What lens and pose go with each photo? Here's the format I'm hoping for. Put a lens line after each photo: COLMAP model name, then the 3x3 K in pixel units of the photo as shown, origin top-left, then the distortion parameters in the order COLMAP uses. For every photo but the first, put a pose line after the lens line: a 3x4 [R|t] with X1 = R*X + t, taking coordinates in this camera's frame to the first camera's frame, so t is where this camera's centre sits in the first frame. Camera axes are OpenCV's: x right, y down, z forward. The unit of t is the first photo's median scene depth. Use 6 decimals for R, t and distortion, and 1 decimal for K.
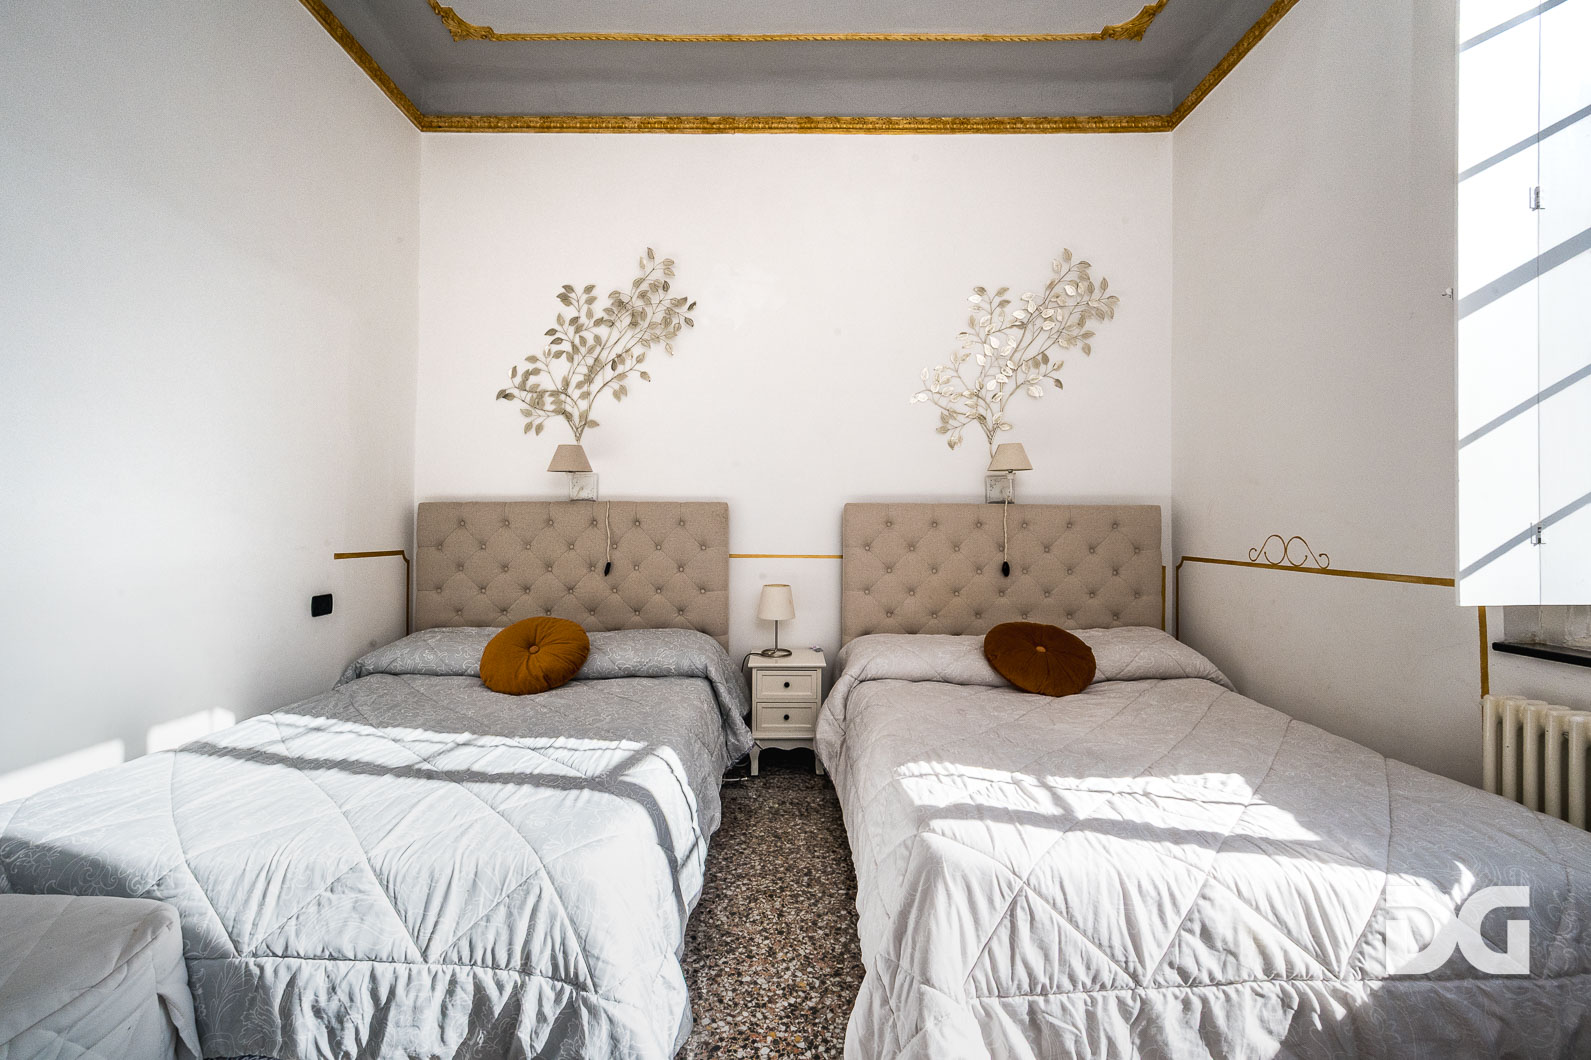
lens RADIAL K [[696.8, 0, 793.5], [0, 696.8, 510.6], [0, 0, 1]] dist [0.003480, 0.000008]
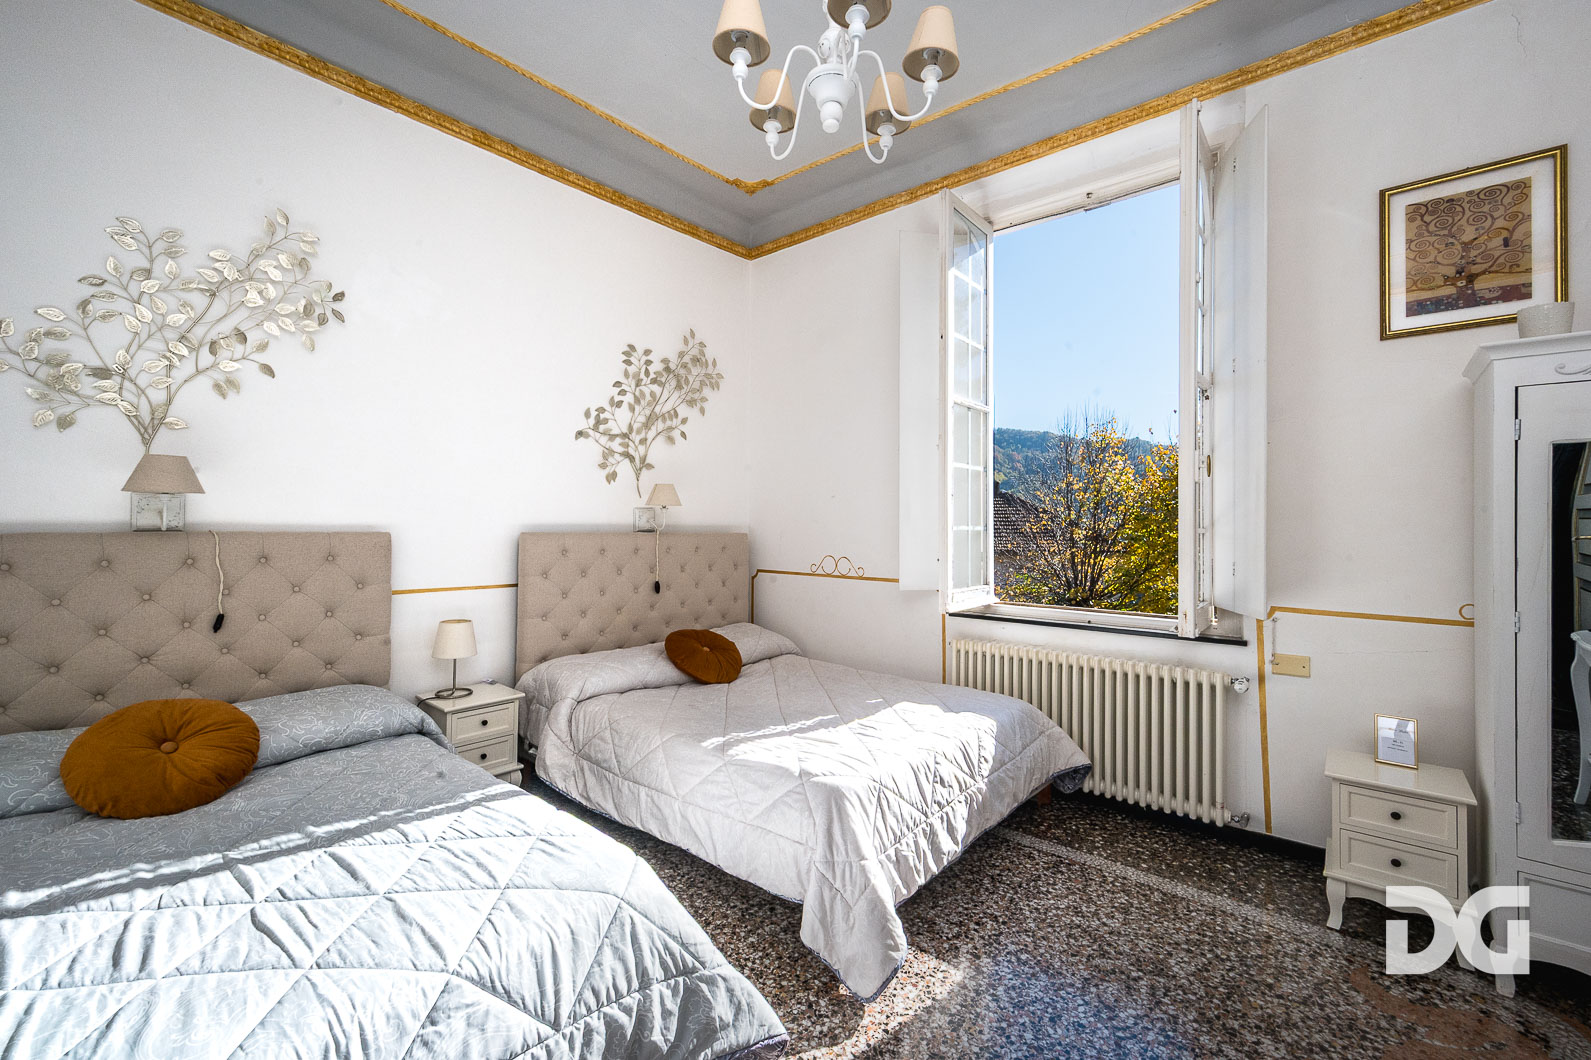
lens RADIAL K [[682.6, 0, 795.5], [0, 682.6, 530.0], [0, 0, 1]] dist [-0.001206, 0.000294]
pose [[0.652219, -0.002671, 0.758026, -0.466387], [-0.001437, 0.999988, 0.004761, -0.022314], [-0.758029, -0.004195, 0.652207, 0.063764]]
